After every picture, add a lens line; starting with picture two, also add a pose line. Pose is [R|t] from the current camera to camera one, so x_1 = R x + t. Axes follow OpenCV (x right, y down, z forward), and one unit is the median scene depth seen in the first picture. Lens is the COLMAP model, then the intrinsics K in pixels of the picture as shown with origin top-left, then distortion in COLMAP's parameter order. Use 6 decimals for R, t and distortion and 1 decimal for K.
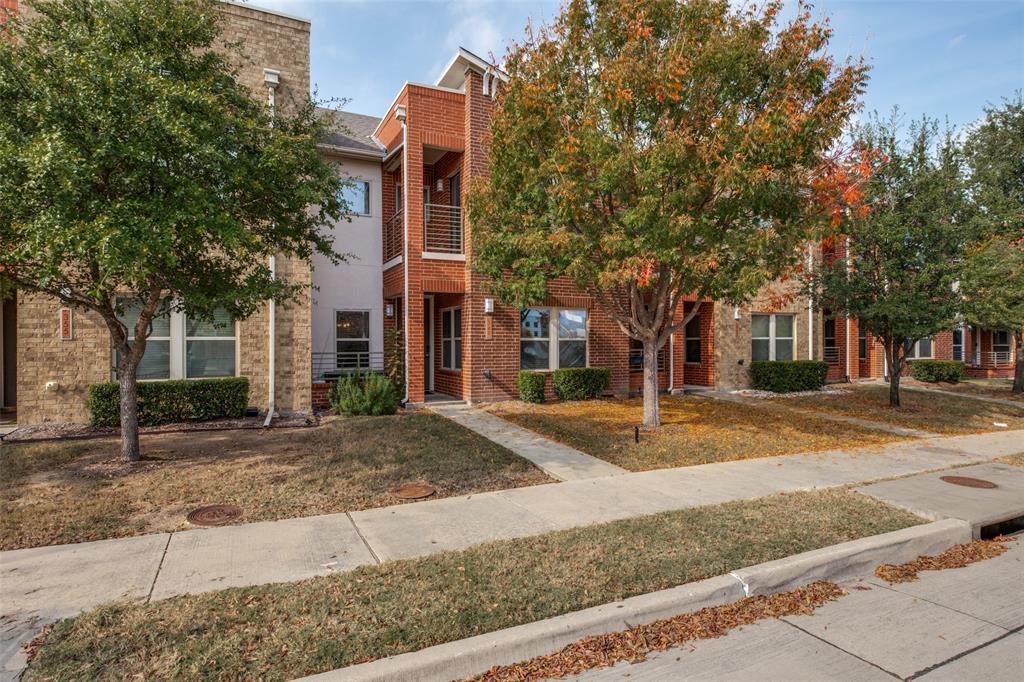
lens RADIAL K [[480.2, 0, 512.0], [0, 480.2, 341.0], [0, 0, 1]] dist [-0.000642, -0.000378]
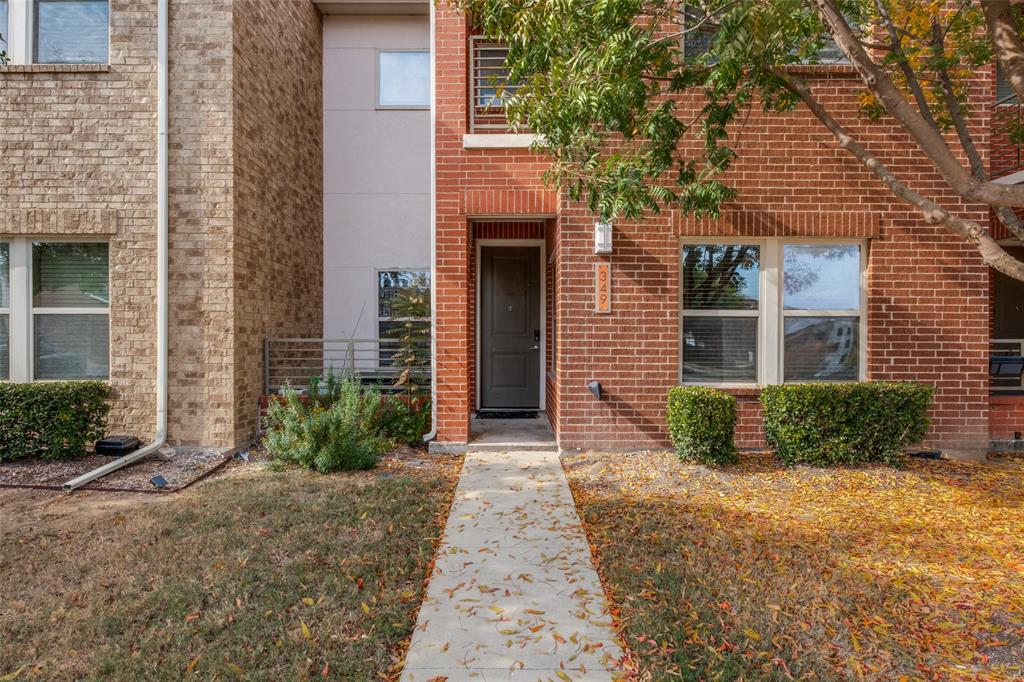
lens RADIAL K [[593.1, 0, 492.1], [0, 593.1, 337.0], [0, 0, 1]] dist [0.000791, 0.000963]
pose [[0.907250, 0.005903, -0.420551, 0.109694], [-0.001440, 0.999939, 0.010930, 0.015895], [0.420590, -0.009311, 0.907203, 0.537280]]
